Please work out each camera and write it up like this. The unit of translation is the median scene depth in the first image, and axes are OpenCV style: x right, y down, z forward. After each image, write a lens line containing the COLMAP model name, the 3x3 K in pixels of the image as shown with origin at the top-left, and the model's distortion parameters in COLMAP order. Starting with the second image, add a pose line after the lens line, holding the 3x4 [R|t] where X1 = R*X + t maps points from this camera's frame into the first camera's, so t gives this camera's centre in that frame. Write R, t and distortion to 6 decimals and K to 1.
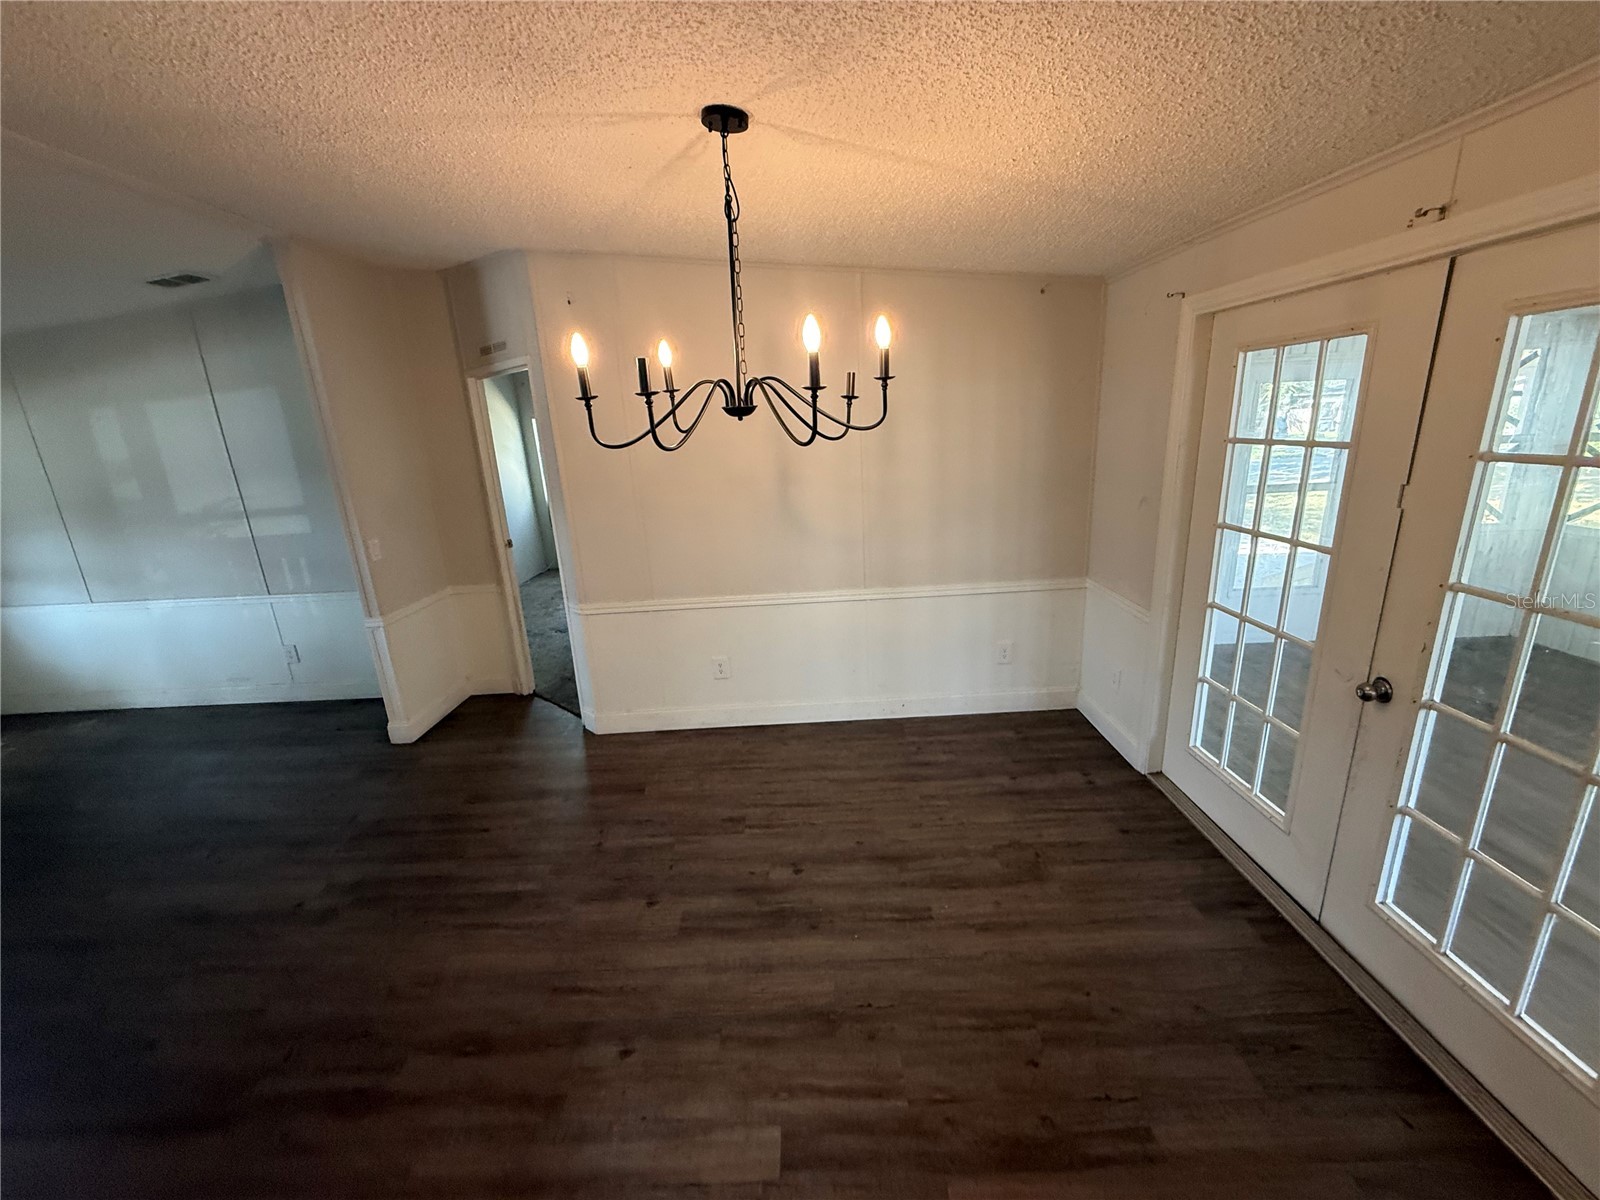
lens RADIAL K [[635.3, 0, 799.4], [0, 635.3, 601.0], [0, 0, 1]] dist [-0.003459, -0.000261]
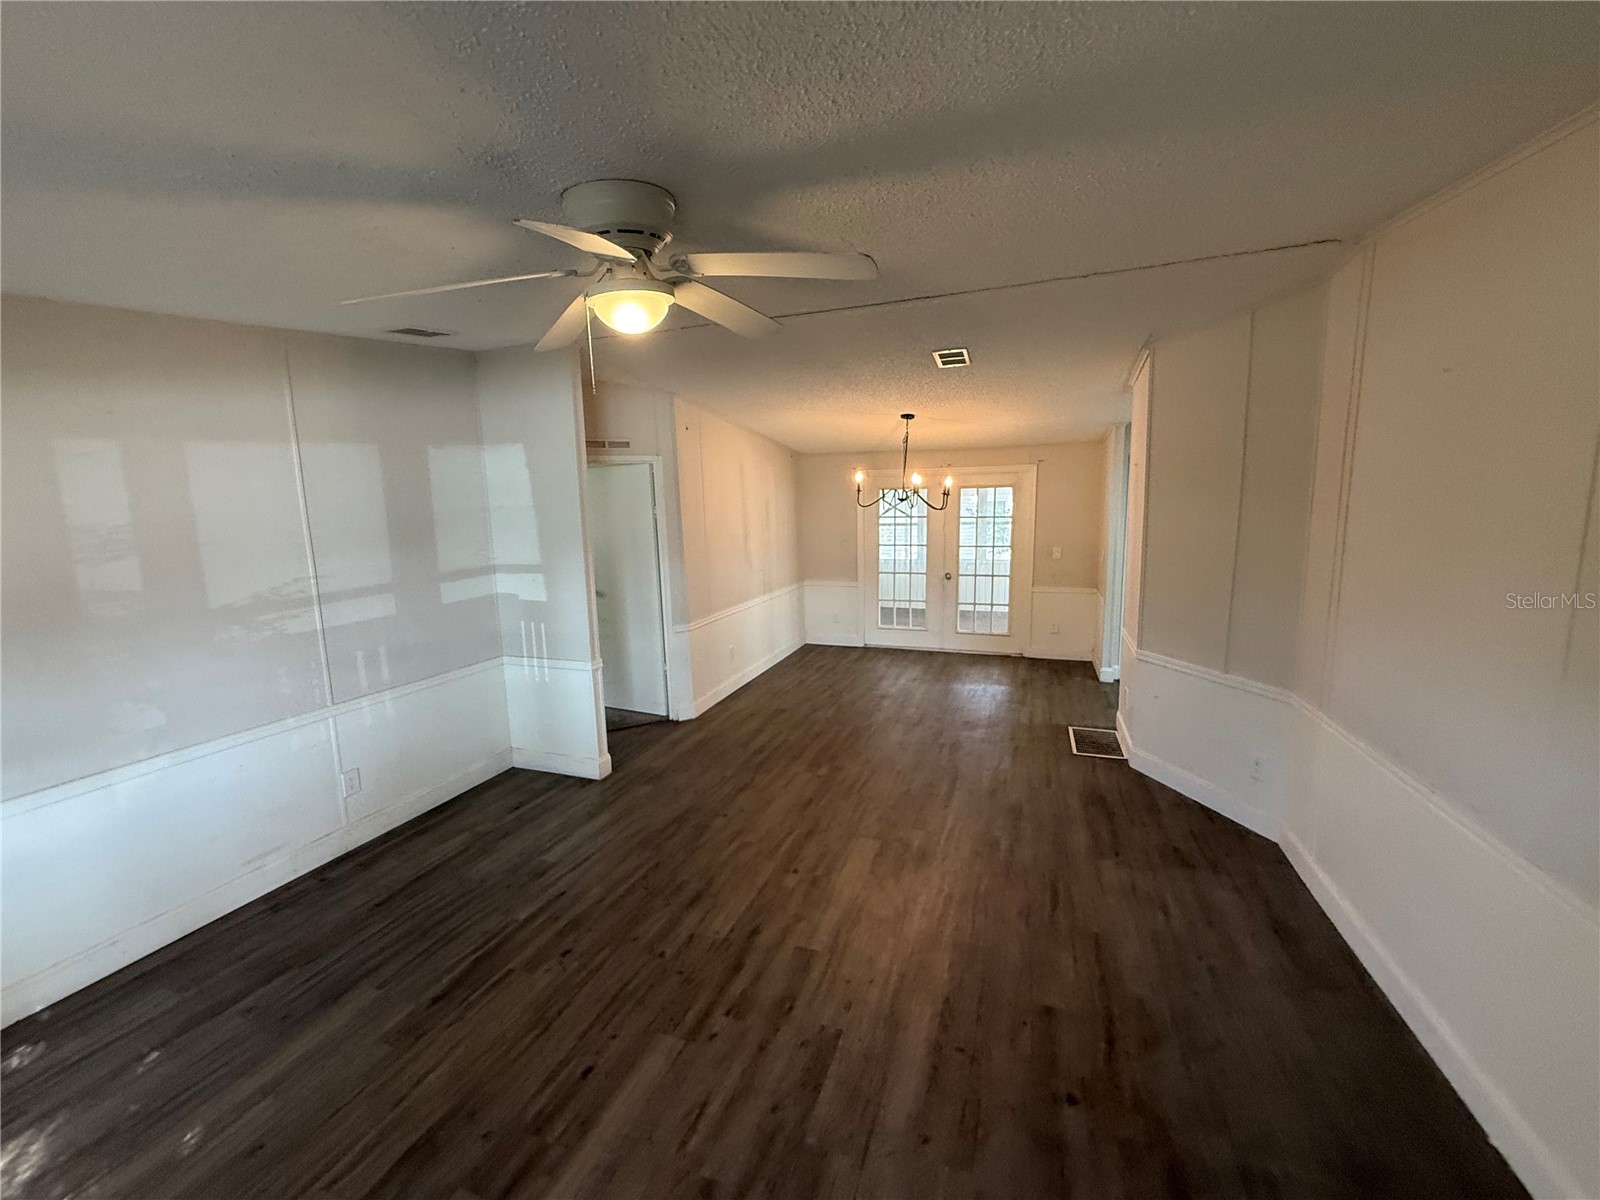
lens RADIAL K [[635.3, 0, 808.9], [0, 635.3, 595.1], [0, 0, 1]] dist [-0.003459, -0.000261]
pose [[0.326739, -0.091309, 0.940693, -1.398570], [0.257156, 0.966359, 0.004480, 0.005728], [-0.909457, 0.240442, 0.339228, 0.213070]]
